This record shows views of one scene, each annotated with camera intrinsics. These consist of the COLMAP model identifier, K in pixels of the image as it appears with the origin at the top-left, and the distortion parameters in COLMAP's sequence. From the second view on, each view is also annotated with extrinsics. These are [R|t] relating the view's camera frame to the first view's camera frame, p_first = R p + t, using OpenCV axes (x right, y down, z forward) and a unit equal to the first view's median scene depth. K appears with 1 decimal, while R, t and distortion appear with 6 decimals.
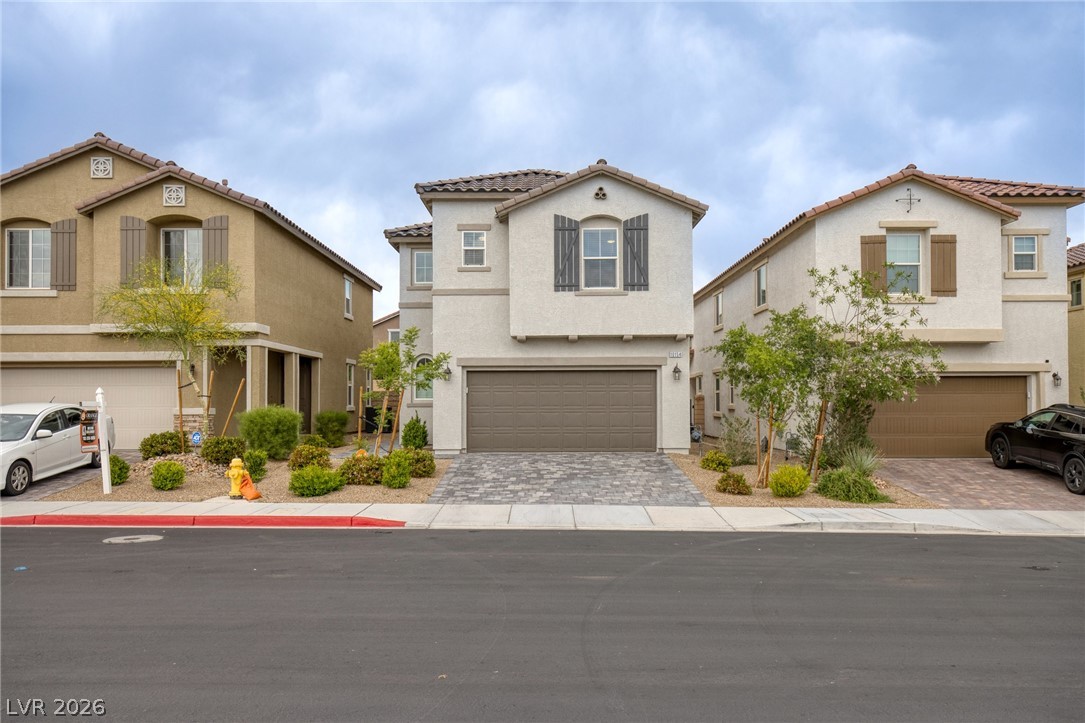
lens RADIAL K [[830.4, 0, 542.5], [0, 830.4, 361.5], [0, 0, 1]] dist [0.035450, 0.000372]
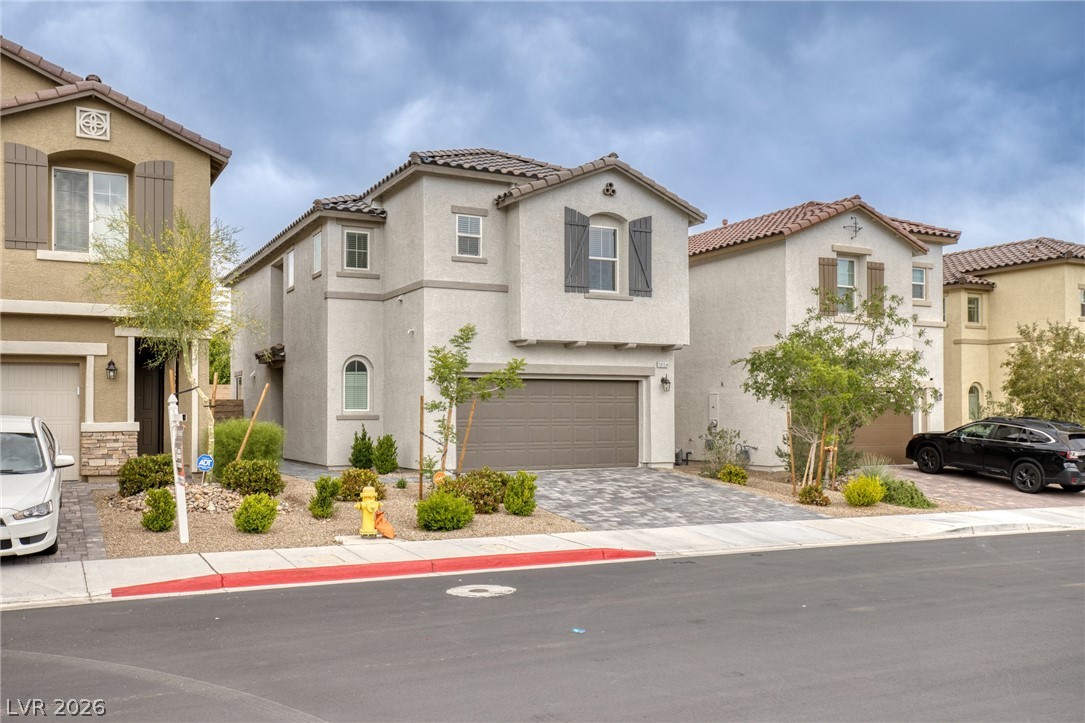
lens RADIAL K [[932.2, 0, 542.5], [0, 932.2, 361.5], [0, 0, 1]] dist [0.055155, -0.003603]
pose [[0.886192, 0.027194, 0.462519, -0.473147], [-0.025040, 0.999628, -0.010795, 0.002971], [-0.462640, -0.002015, 0.886544, 0.110237]]
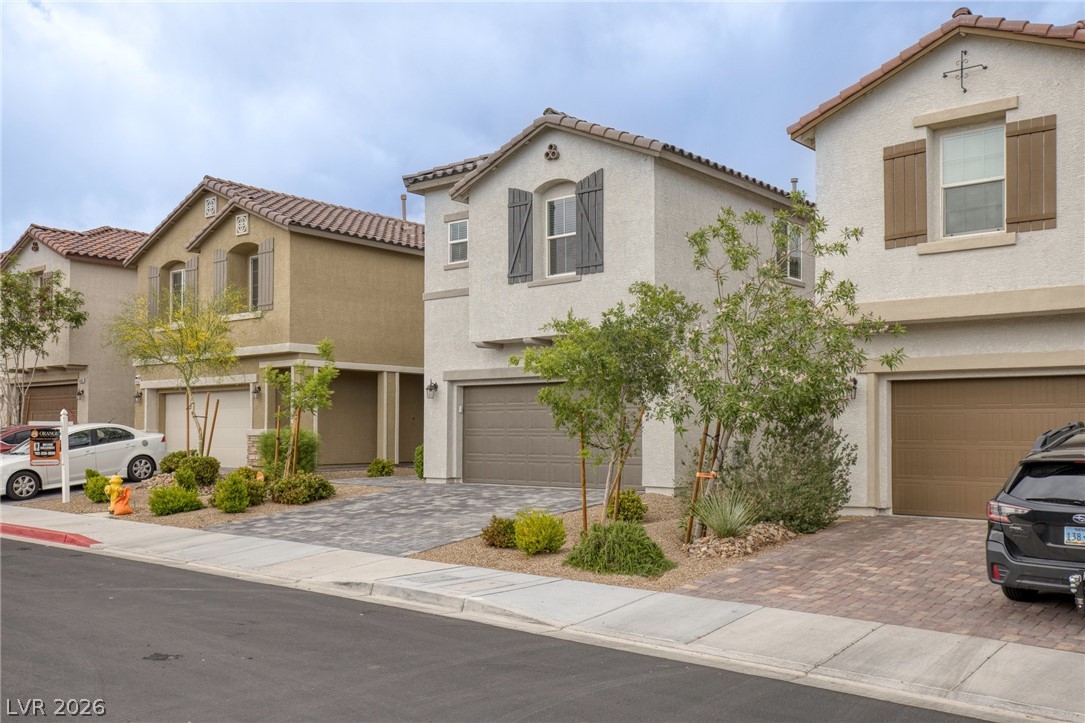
lens RADIAL K [[1008.8, 0, 542.5], [0, 1008.8, 361.5], [0, 0, 1]] dist [0.065172, 0.000422]
pose [[0.765154, -0.040039, -0.642601, 0.659300], [0.027033, 0.999182, -0.030069, 0.020063], [0.643279, 0.005636, 0.765611, 0.275619]]
